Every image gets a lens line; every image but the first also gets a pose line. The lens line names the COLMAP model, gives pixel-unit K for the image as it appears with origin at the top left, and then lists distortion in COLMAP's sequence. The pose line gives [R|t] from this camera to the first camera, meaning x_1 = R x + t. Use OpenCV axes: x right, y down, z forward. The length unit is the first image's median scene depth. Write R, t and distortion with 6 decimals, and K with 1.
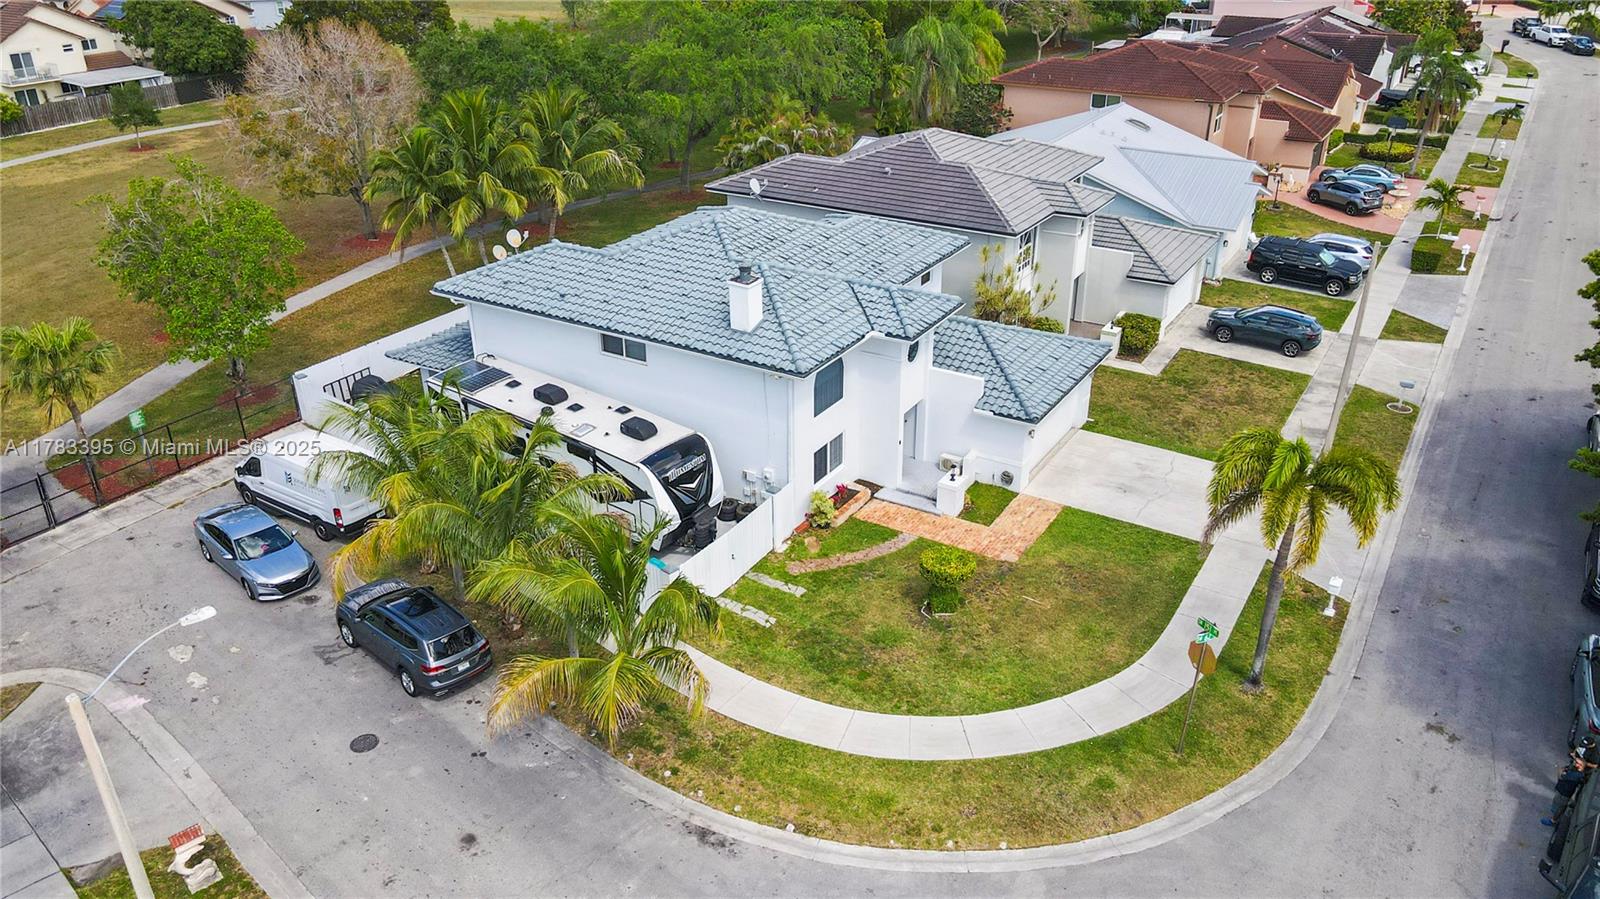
lens RADIAL K [[1177.8, 0, 800.0], [0, 1177.8, 449.5], [0, 0, 1]] dist [0.002626, 0.000297]
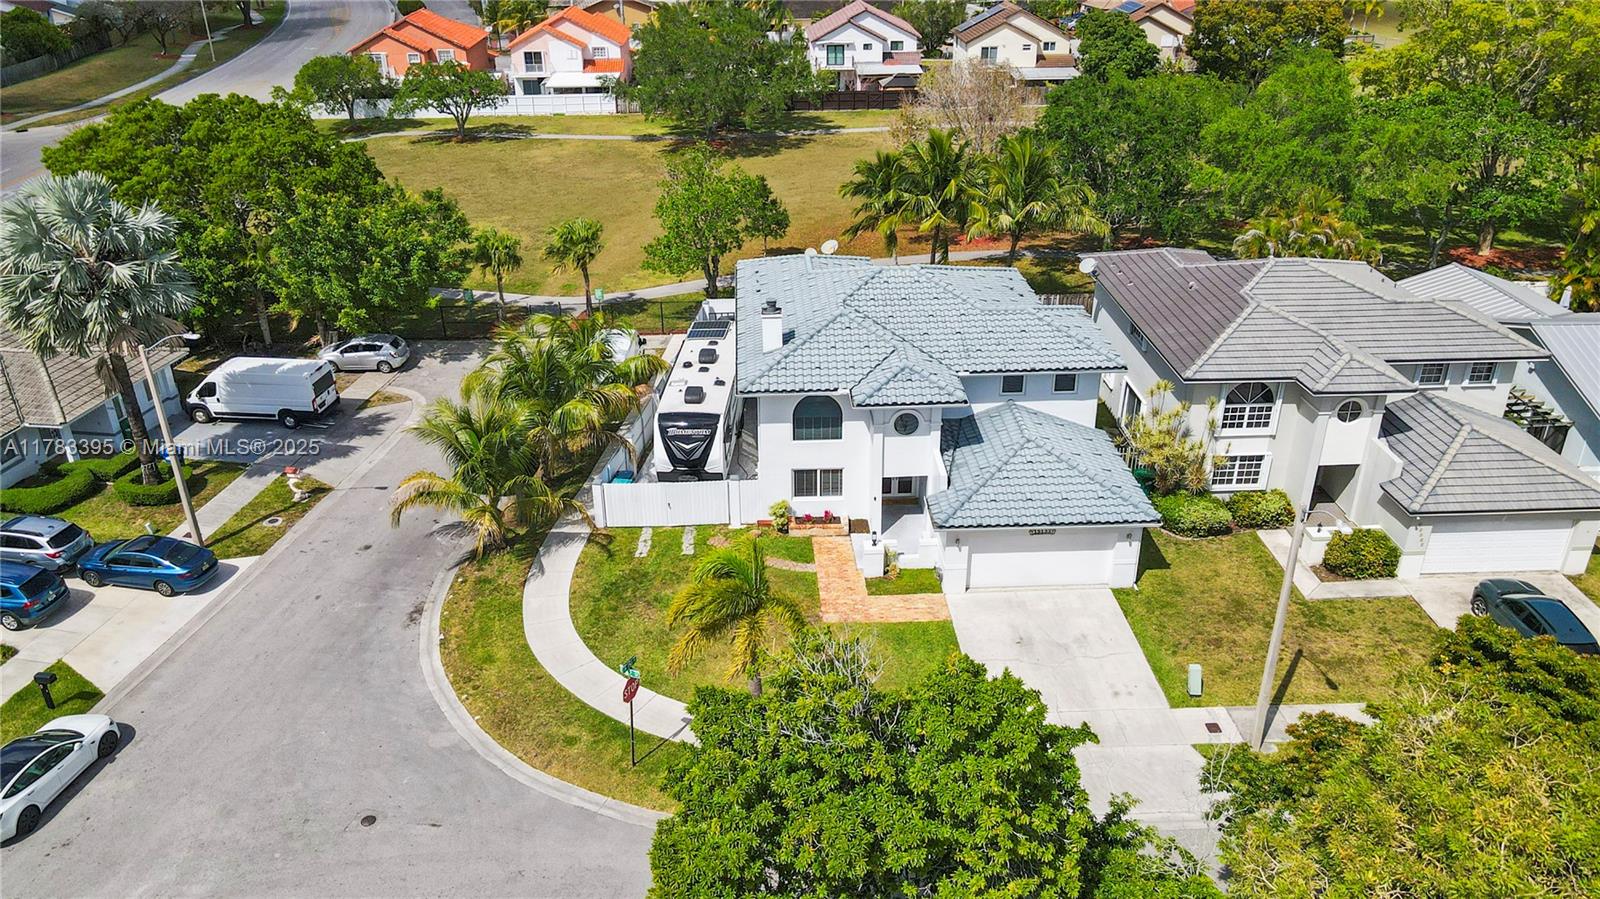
lens RADIAL K [[1167.4, 0, 806.0], [0, 1167.4, 490.9], [0, 0, 1]] dist [-0.001926, -0.000451]
pose [[0.565561, 0.393483, -0.724784, 1.033532], [-0.368636, 0.906771, 0.204630, -0.262025], [0.737732, 0.151451, 0.657887, 0.284919]]
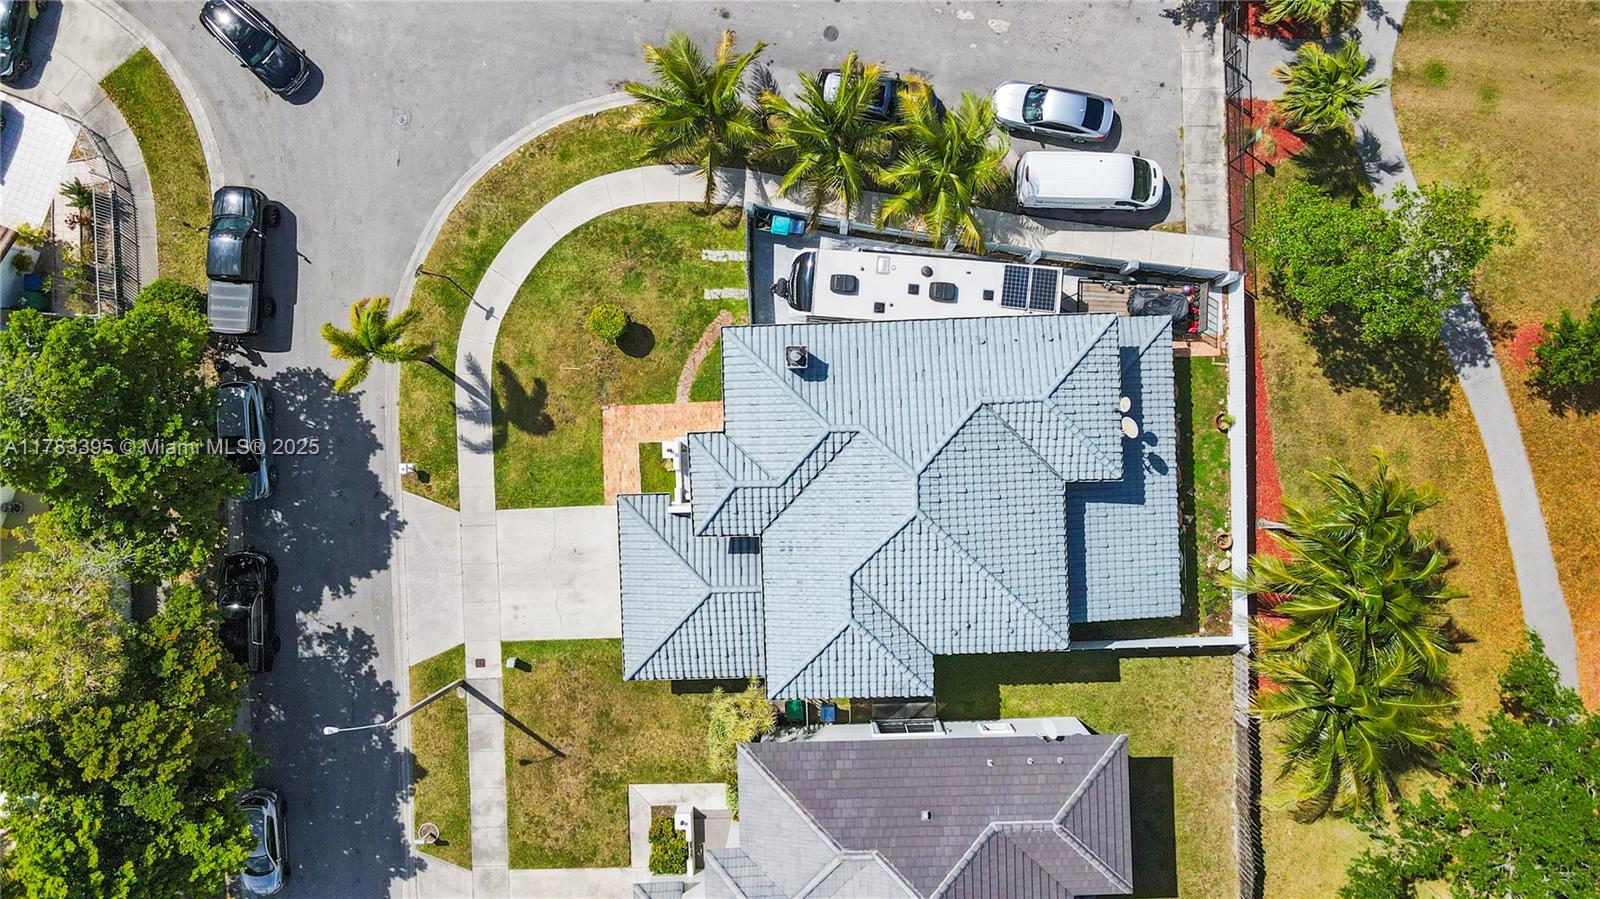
lens RADIAL K [[1177.8, 0, 800.0], [0, 1177.8, 449.5], [0, 0, 1]] dist [0.002626, 0.000297]
pose [[-0.833628, 0.551330, 0.033172, -0.041342], [-0.228483, -0.398906, 0.888071, -1.417511], [0.502852, 0.732741, 0.458509, 0.566991]]
